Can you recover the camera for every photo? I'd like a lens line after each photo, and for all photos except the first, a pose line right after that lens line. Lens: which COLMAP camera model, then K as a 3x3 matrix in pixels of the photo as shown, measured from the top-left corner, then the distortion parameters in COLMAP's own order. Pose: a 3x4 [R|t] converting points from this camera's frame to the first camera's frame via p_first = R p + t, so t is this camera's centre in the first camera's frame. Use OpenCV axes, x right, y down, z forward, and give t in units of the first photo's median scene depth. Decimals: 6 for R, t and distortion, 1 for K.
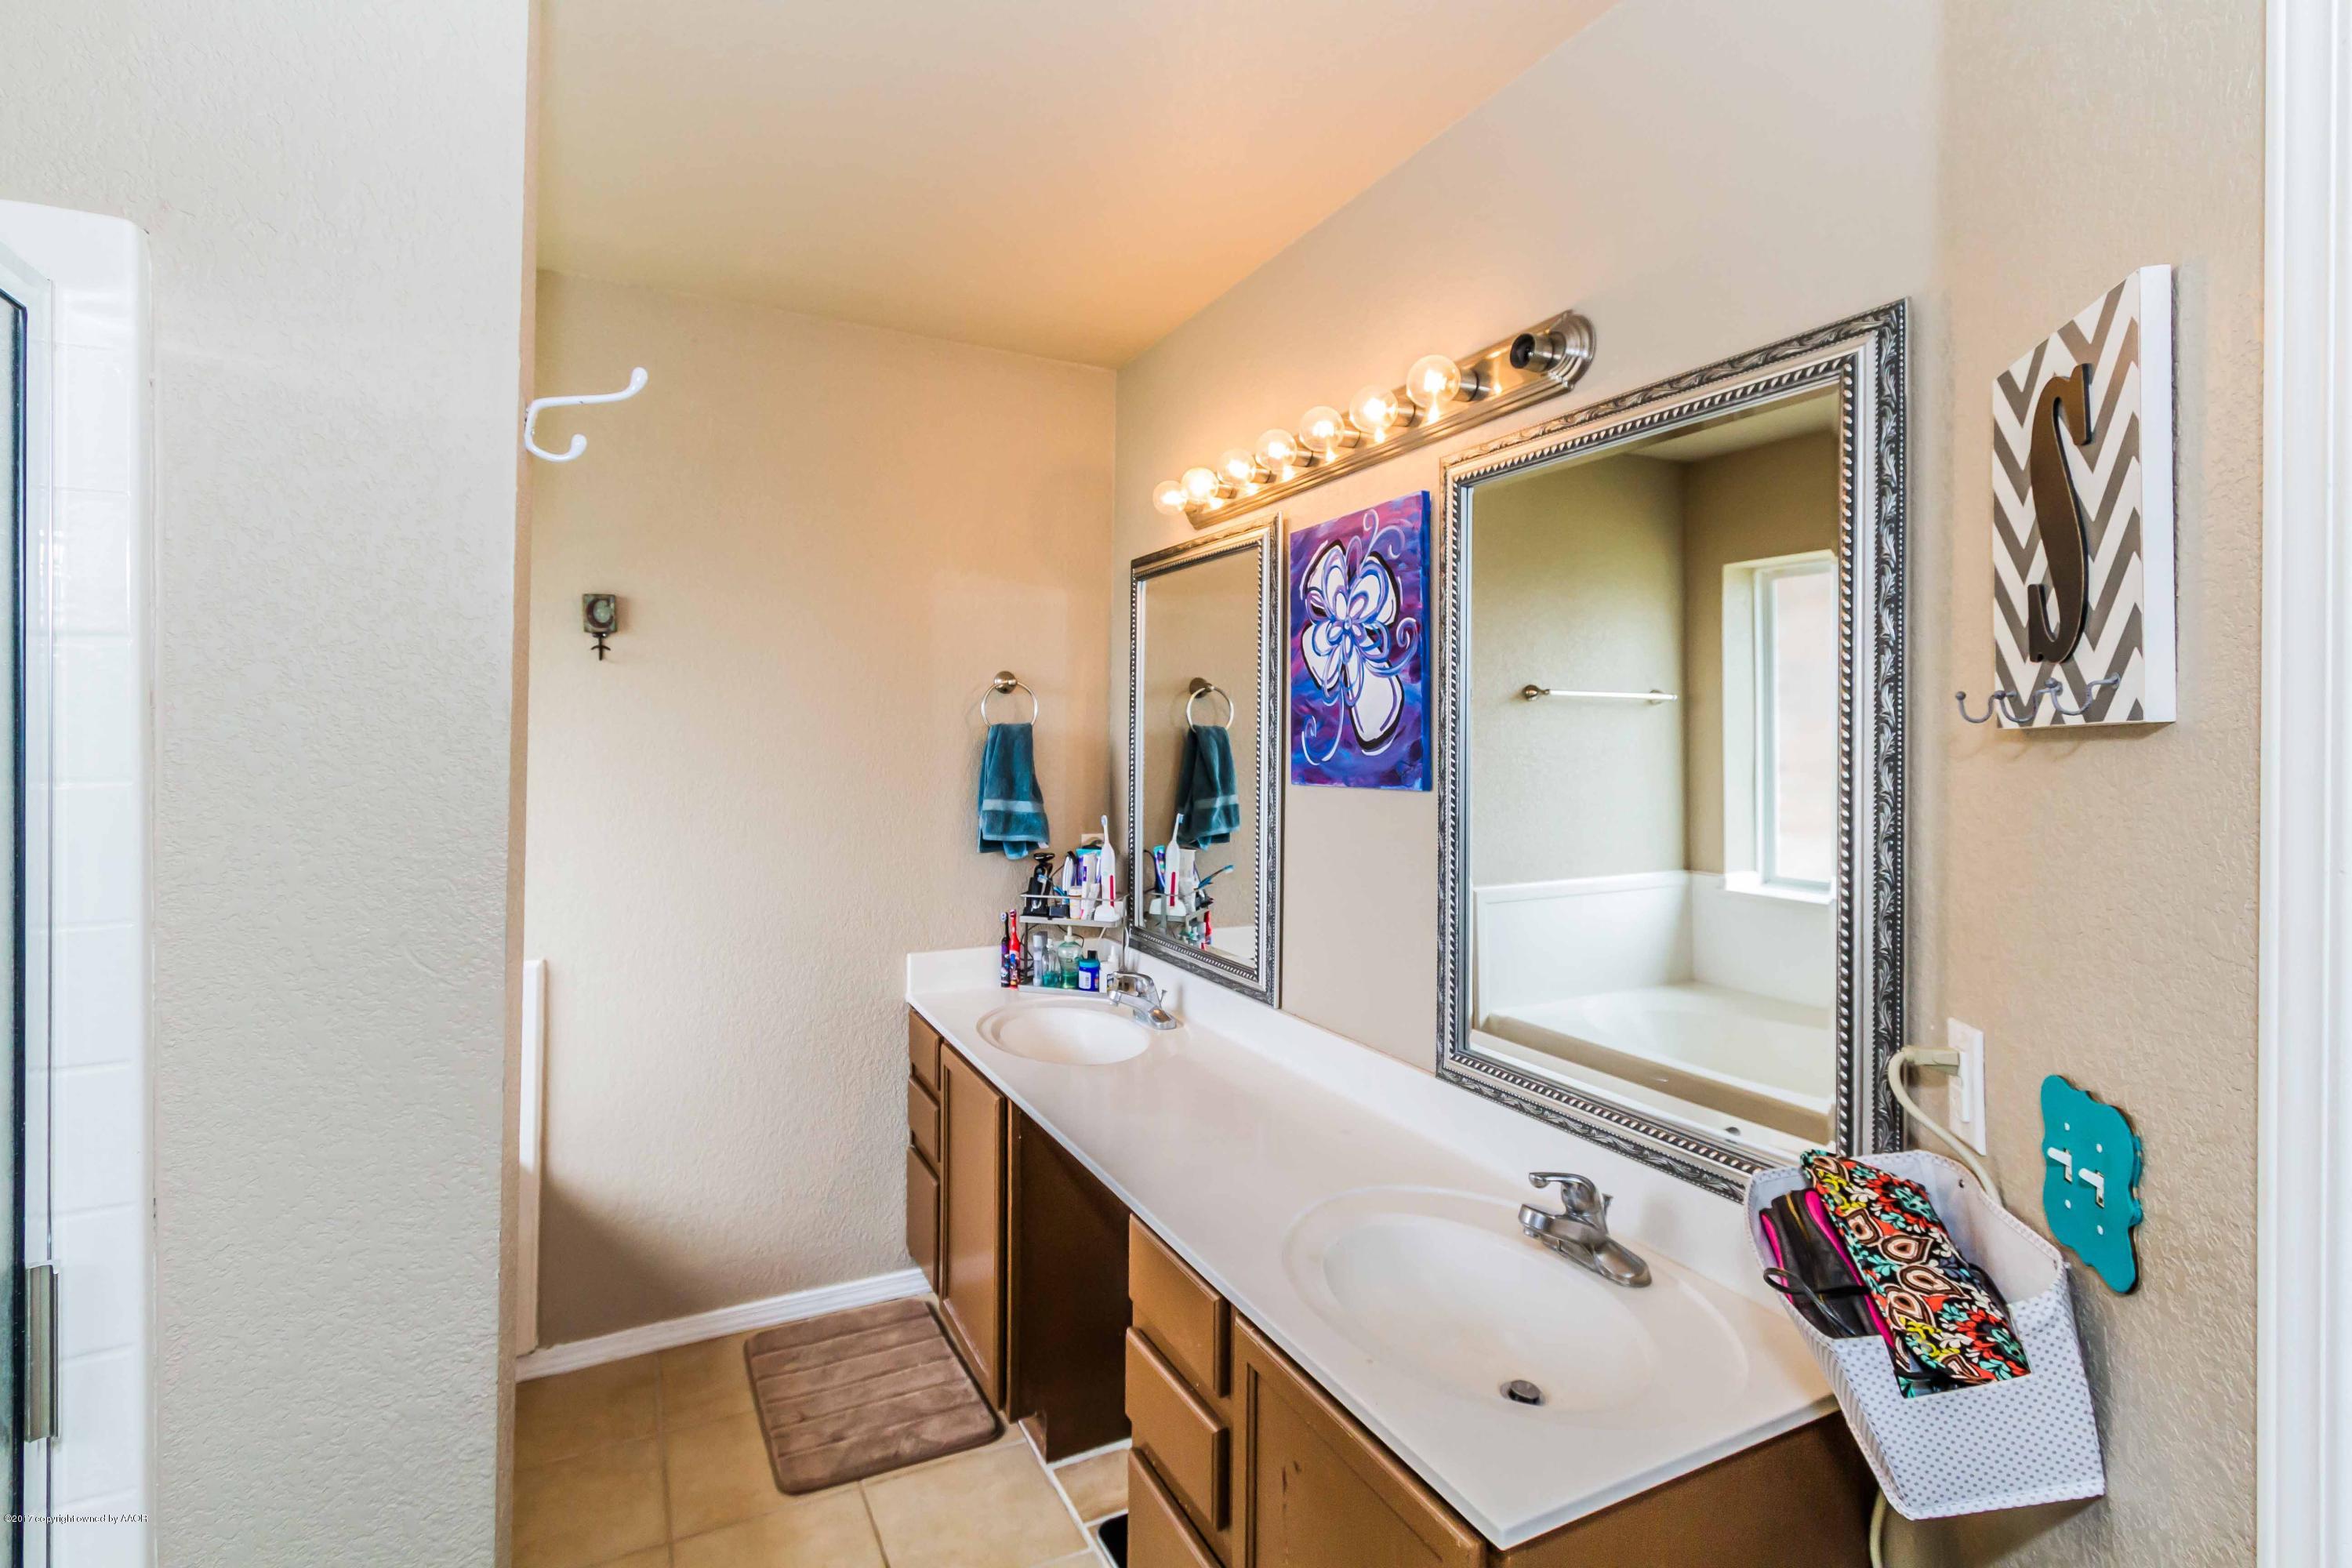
lens RADIAL K [[1088.6, 0, 1172.1], [0, 1088.6, 772.9], [0, 0, 1]] dist [0.004649, -0.001998]
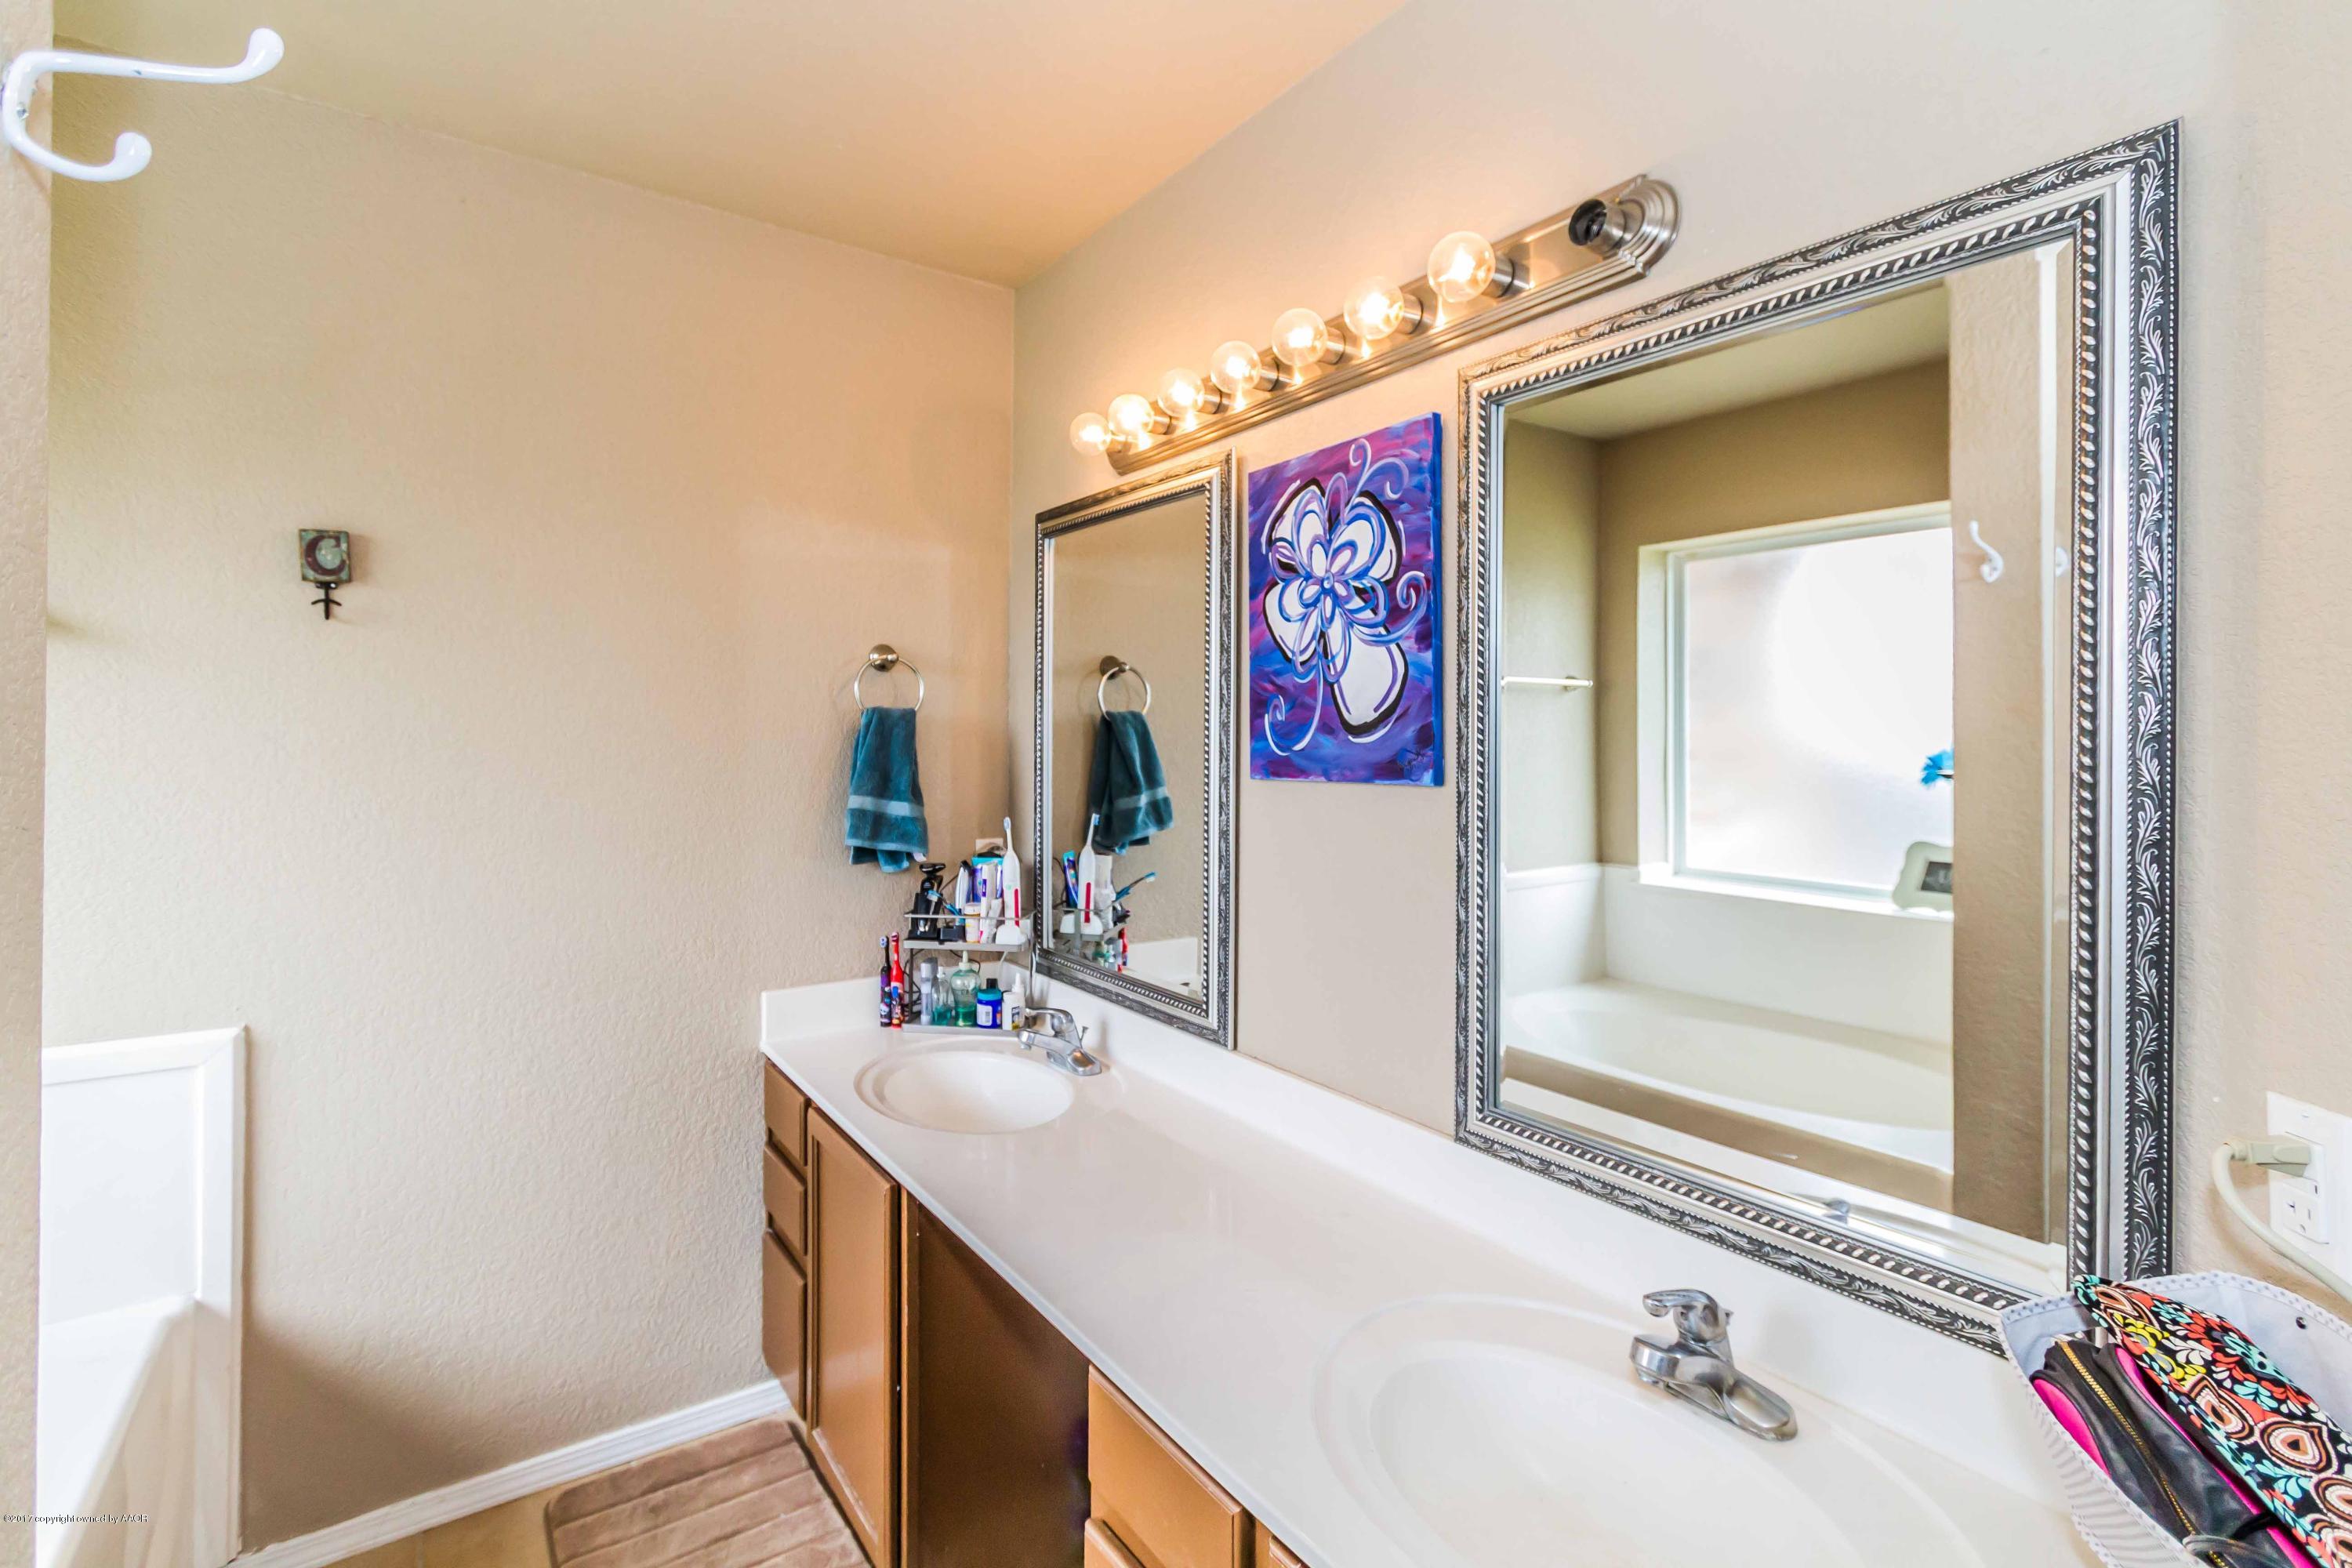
lens RADIAL K [[1088.6, 0, 1189.7], [0, 1088.6, 762.6], [0, 0, 1]] dist [0.004649, -0.001998]
pose [[0.989500, -0.006986, 0.144364, -0.053117], [0.007418, 0.999969, -0.002451, 0.000035], [-0.144343, 0.003496, 0.989522, 0.185500]]
